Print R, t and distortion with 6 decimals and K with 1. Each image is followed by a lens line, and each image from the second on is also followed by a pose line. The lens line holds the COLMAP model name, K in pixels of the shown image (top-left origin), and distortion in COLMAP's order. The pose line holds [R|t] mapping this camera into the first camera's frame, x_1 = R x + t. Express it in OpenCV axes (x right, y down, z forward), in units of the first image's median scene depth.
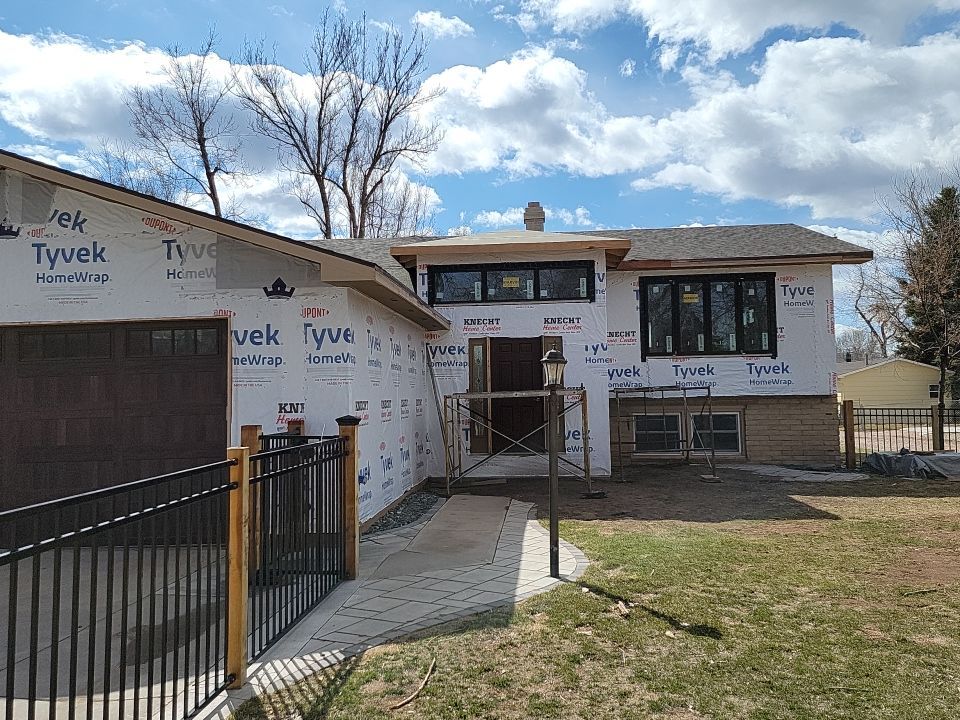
lens RADIAL K [[798.0, 0, 489.2], [0, 798.0, 357.1], [0, 0, 1]] dist [0.062896, -0.055033]
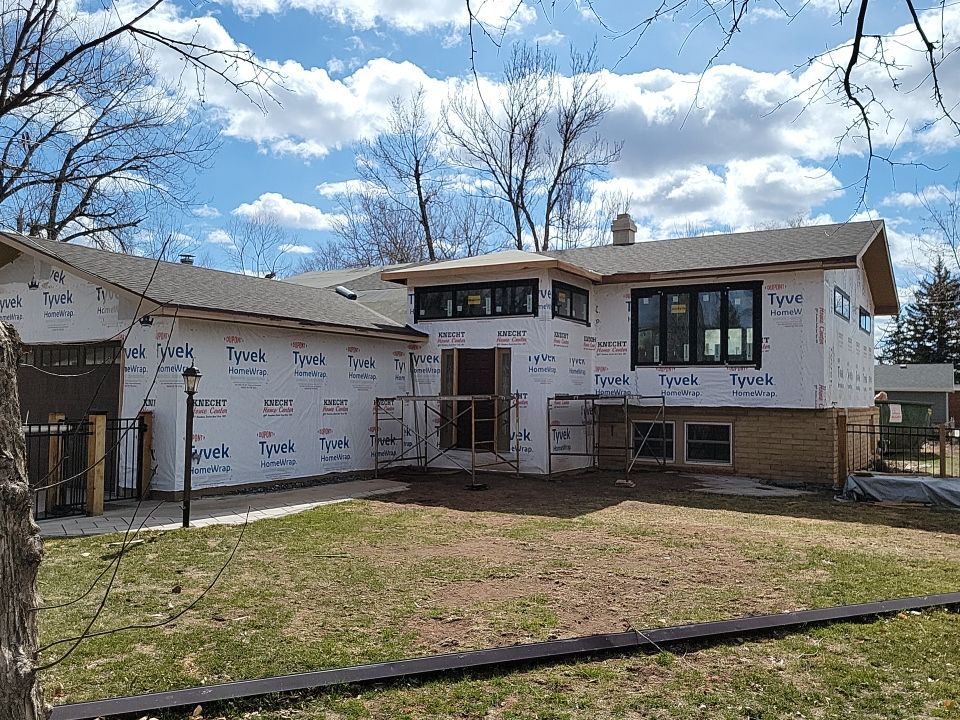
lens RADIAL K [[798.0, 0, 510.5], [0, 798.0, 382.2], [0, 0, 1]] dist [0.062896, -0.055033]
pose [[0.897359, 0.021602, -0.440772, 0.516611], [-0.006809, 0.999360, 0.035116, -0.014891], [0.441249, -0.028511, 0.896932, -0.005085]]
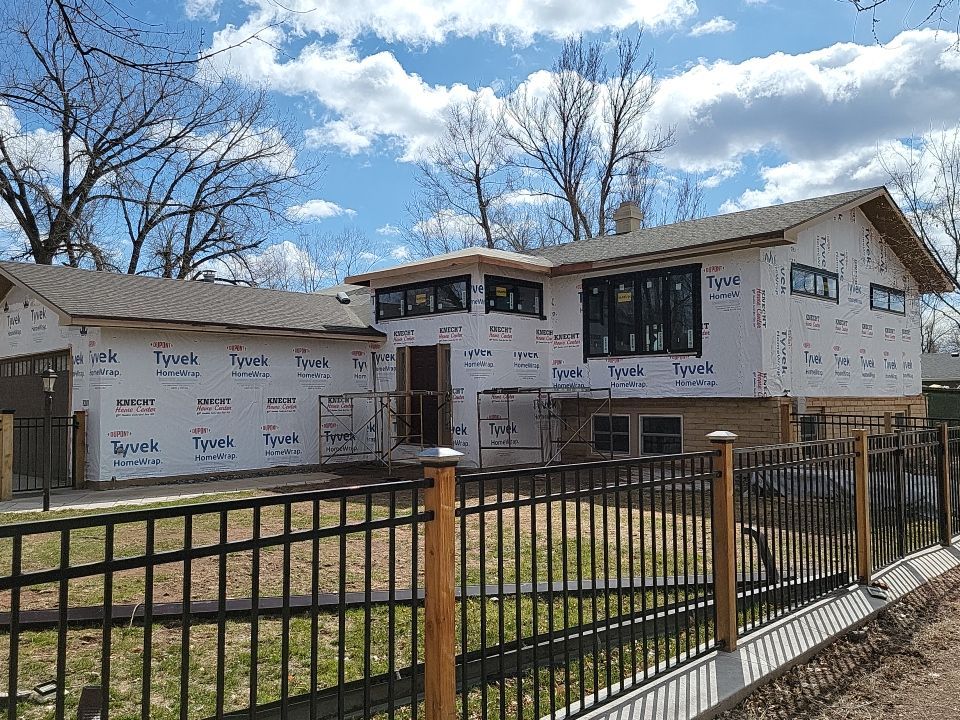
lens RADIAL K [[798.0, 0, 497.2], [0, 798.0, 367.4], [0, 0, 1]] dist [0.062896, -0.055033]
pose [[0.773792, -0.011471, -0.633336, 0.760631], [0.024935, 0.999613, 0.012360, -0.003832], [0.632949, -0.025357, 0.773778, 0.143789]]
